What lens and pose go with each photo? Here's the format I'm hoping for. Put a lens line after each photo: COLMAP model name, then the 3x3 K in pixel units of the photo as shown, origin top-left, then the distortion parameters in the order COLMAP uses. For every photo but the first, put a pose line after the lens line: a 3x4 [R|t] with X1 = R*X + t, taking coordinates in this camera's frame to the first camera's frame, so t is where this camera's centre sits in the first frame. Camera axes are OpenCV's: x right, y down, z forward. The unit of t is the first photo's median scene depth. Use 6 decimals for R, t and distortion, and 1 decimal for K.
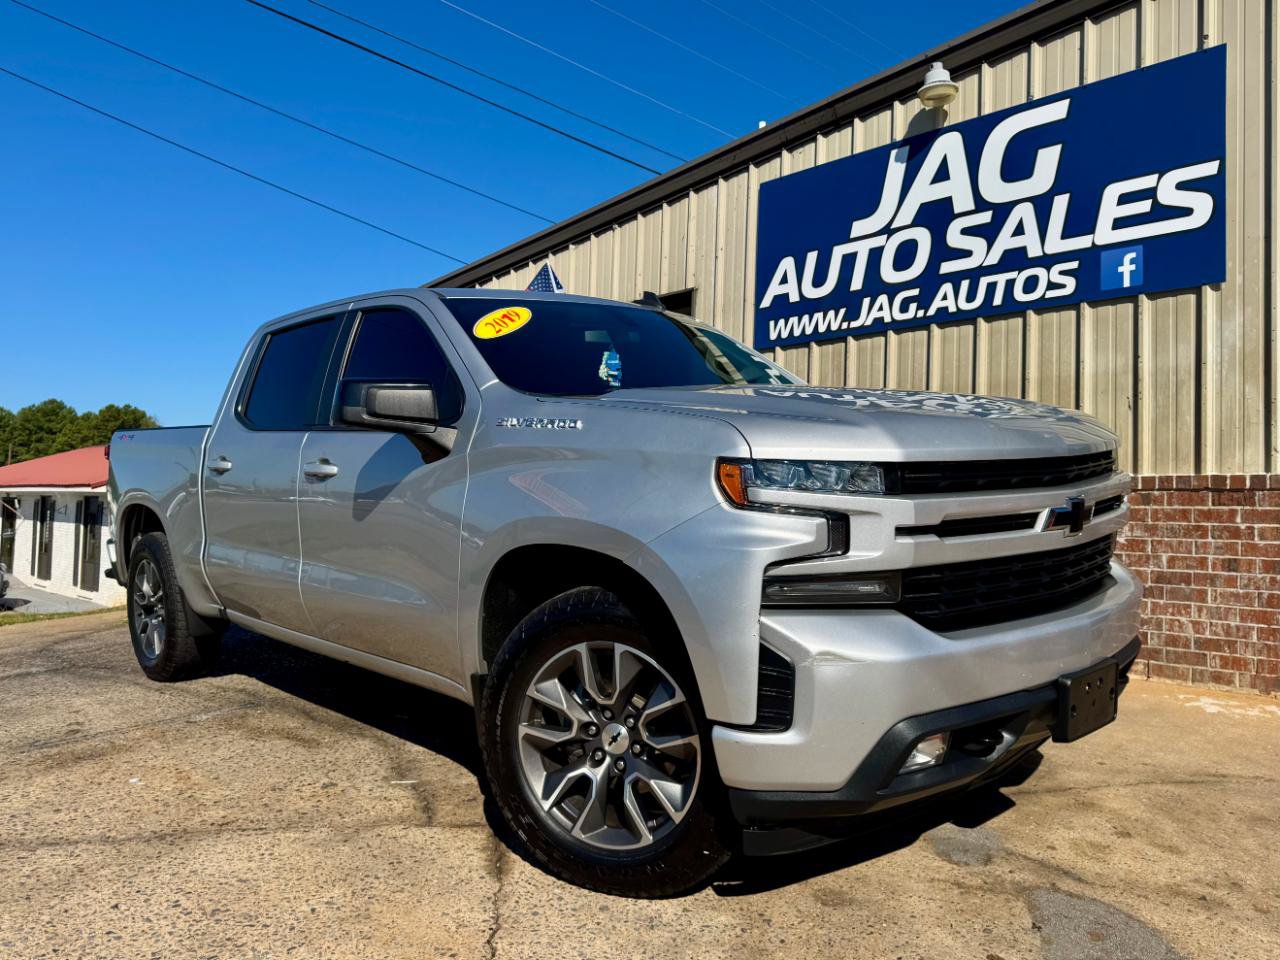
lens RADIAL K [[1021.6, 0, 644.9], [0, 1021.6, 473.1], [0, 0, 1]] dist [0.057498, -0.103344]
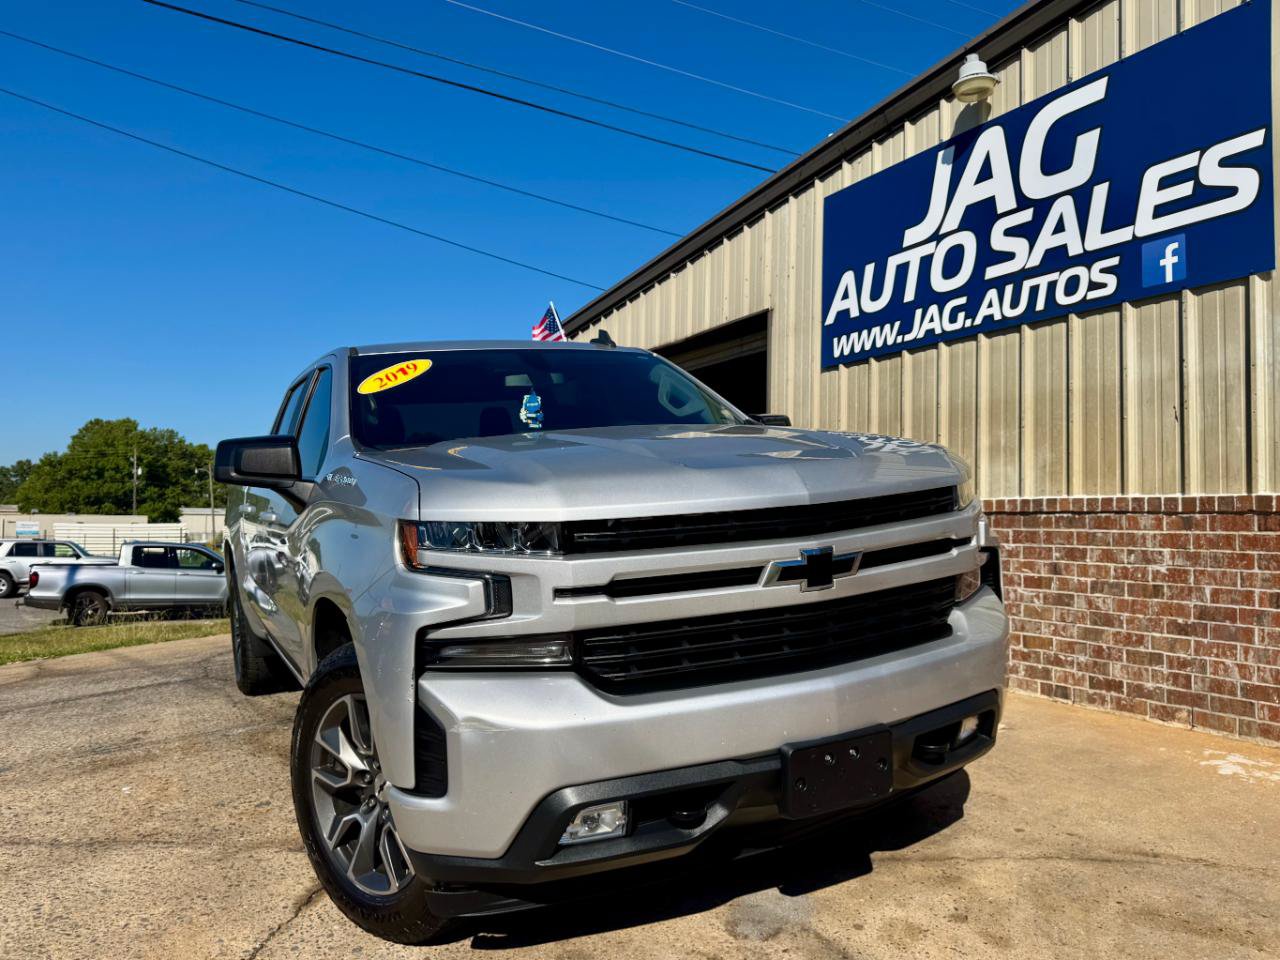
lens RADIAL K [[994.3, 0, 642.9], [0, 994.3, 479.2], [0, 0, 1]] dist [0.019571, -0.028526]
pose [[0.962549, -0.027129, -0.269747, 0.240597], [0.026993, 0.999627, -0.004215, -0.018831], [0.269761, -0.003224, 0.962922, 0.049234]]
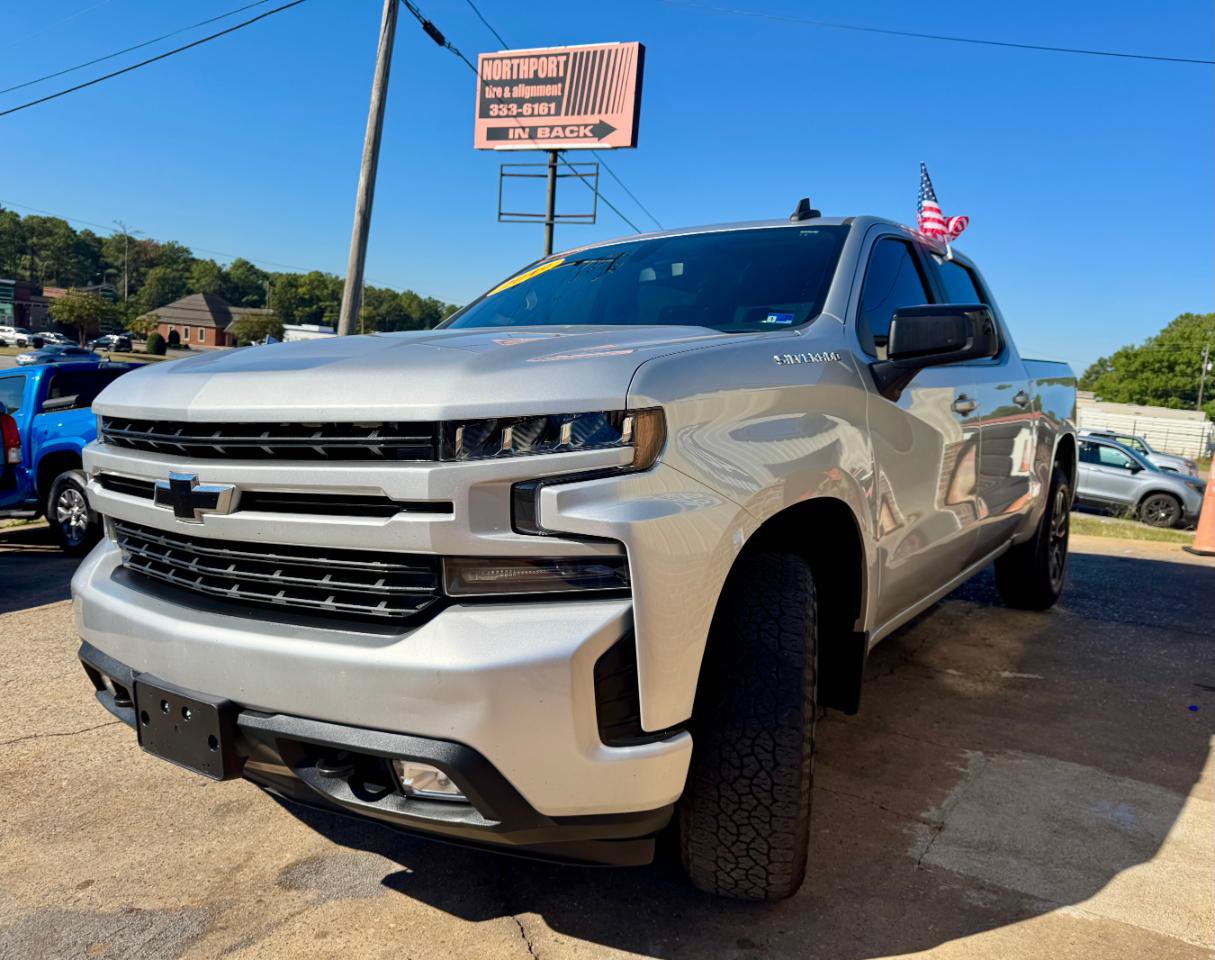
lens RADIAL K [[930.5, 0, 608.9], [0, 930.5, 500.1], [0, 0, 1]] dist [0.036646, -0.055611]
pose [[0.201620, 0.142636, -0.969022, 0.559143], [-0.036051, 0.989750, 0.138186, -0.032359], [0.978800, 0.007073, 0.204695, 0.557005]]
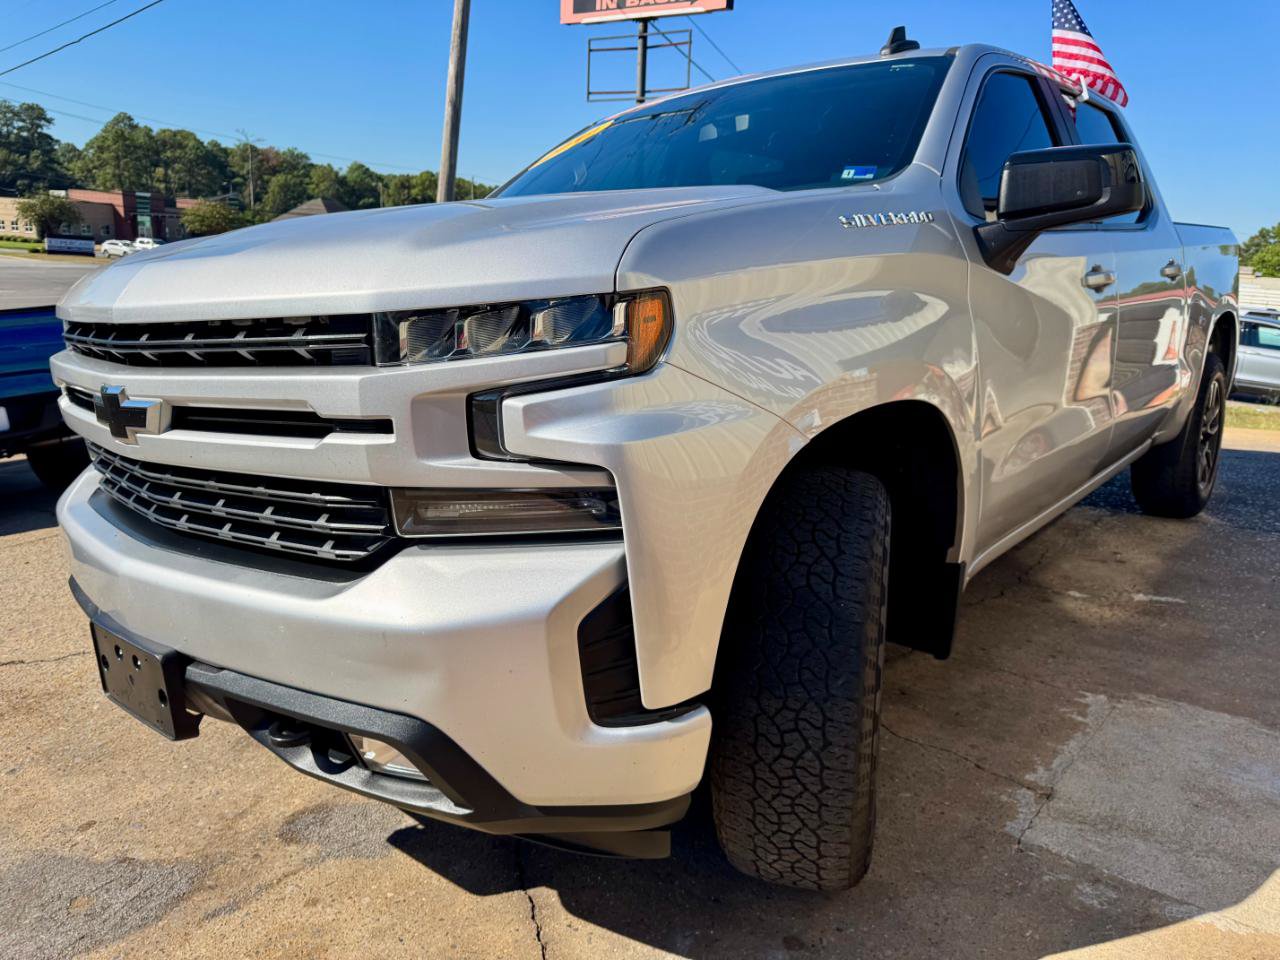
lens RADIAL K [[926.1, 0, 606.4], [0, 926.1, 482.3], [0, 0, 1]] dist [0.009149, -0.013822]
pose [[0.082863, 0.232551, -0.969048, 0.493471], [-0.002617, 0.972439, 0.233141, -0.027446], [0.996558, -0.016783, 0.081188, 0.601860]]
